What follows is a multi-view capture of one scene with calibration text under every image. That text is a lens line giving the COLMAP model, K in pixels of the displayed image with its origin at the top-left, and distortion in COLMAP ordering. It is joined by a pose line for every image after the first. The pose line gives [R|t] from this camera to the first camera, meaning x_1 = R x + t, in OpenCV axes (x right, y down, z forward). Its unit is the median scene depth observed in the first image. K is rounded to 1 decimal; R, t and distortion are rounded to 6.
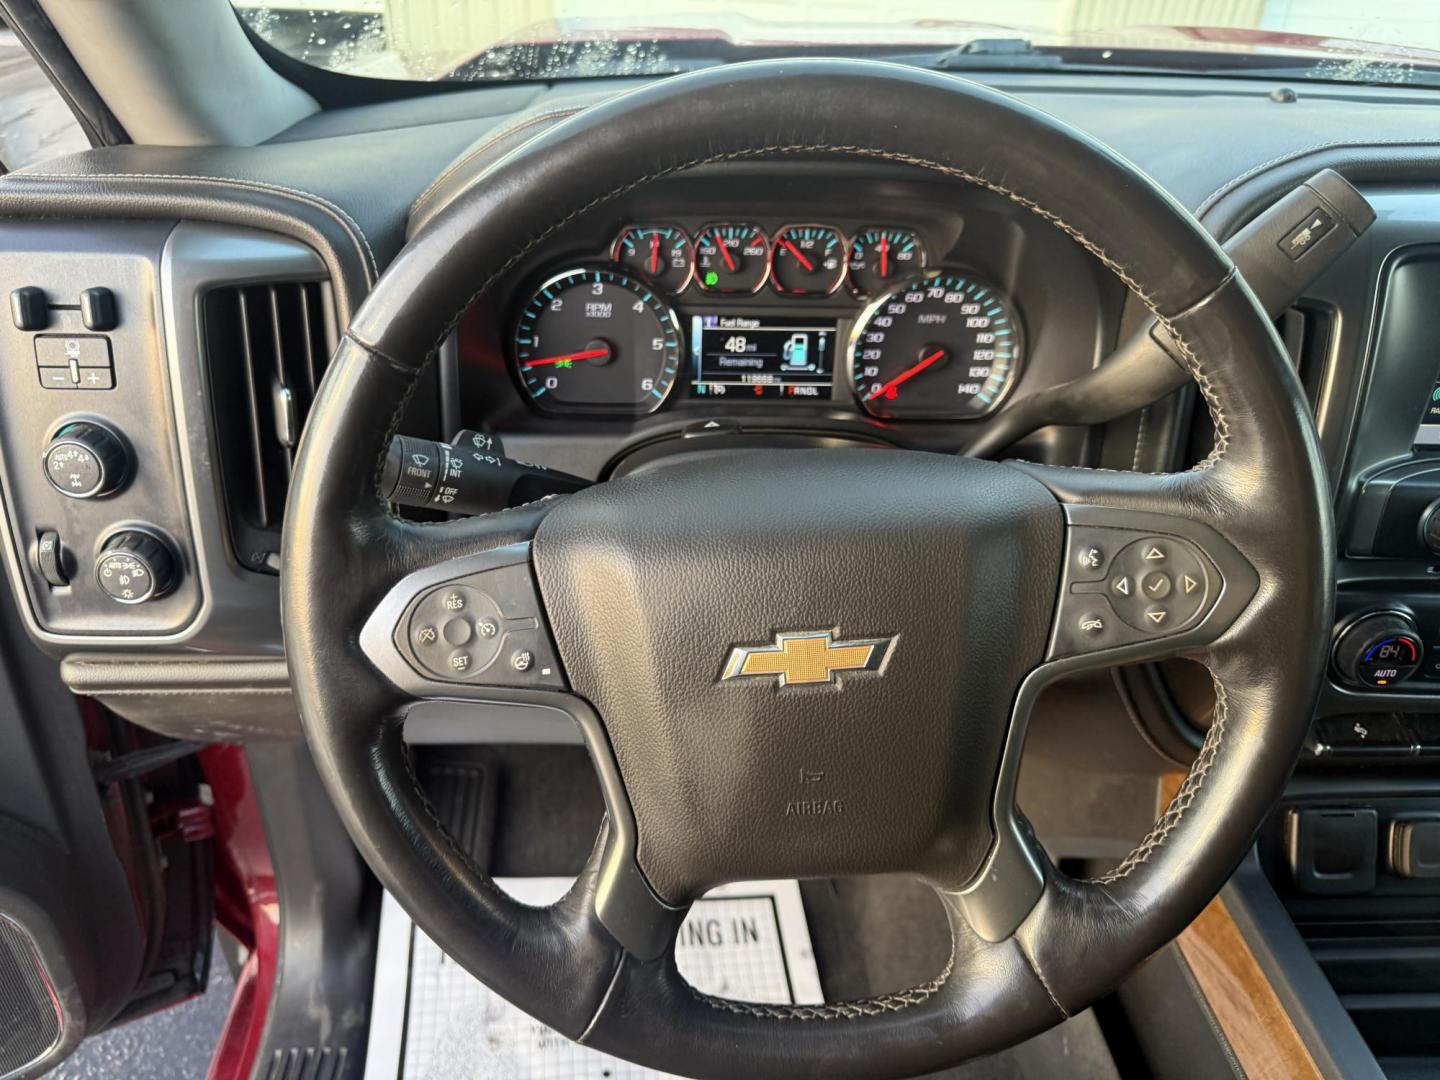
lens RADIAL K [[1062.3, 0, 732.1], [0, 1062.3, 539.9], [0, 0, 1]] dist [0.016185, -0.045943]
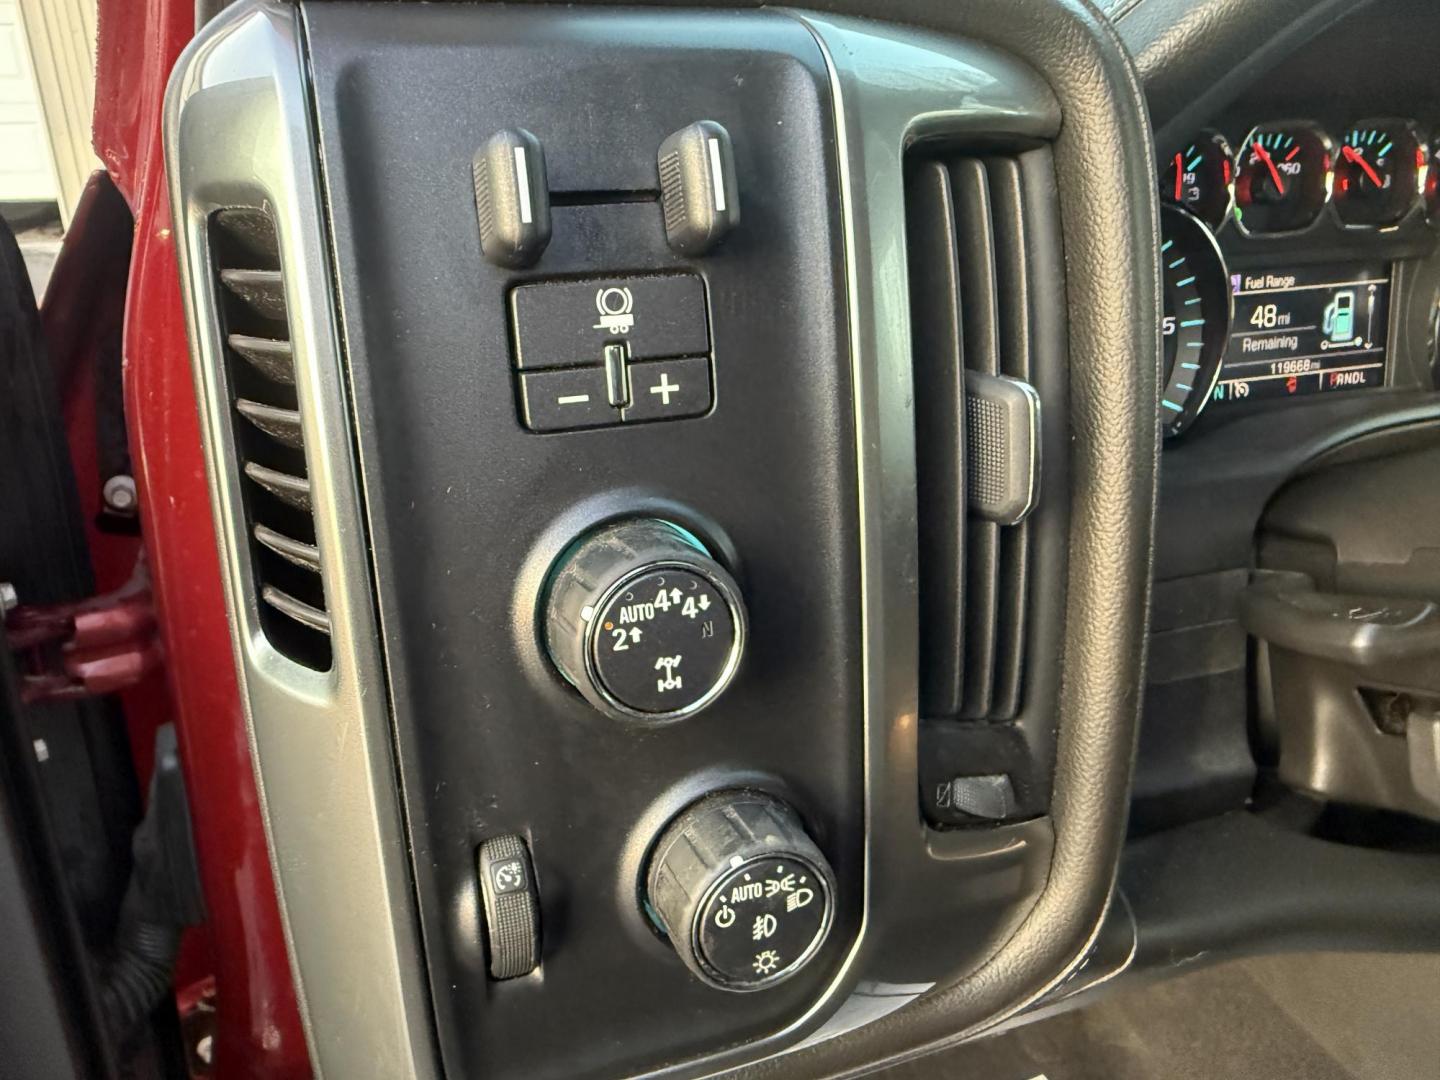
lens RADIAL K [[1062.3, 0, 706.5], [0, 1062.3, 534.1], [0, 0, 1]] dist [0.016185, -0.045943]
pose [[0.964959, -0.142083, 0.220607, -0.481732], [0.168247, 0.980175, -0.104646, -0.044500], [-0.201365, 0.138096, 0.969733, 0.463220]]
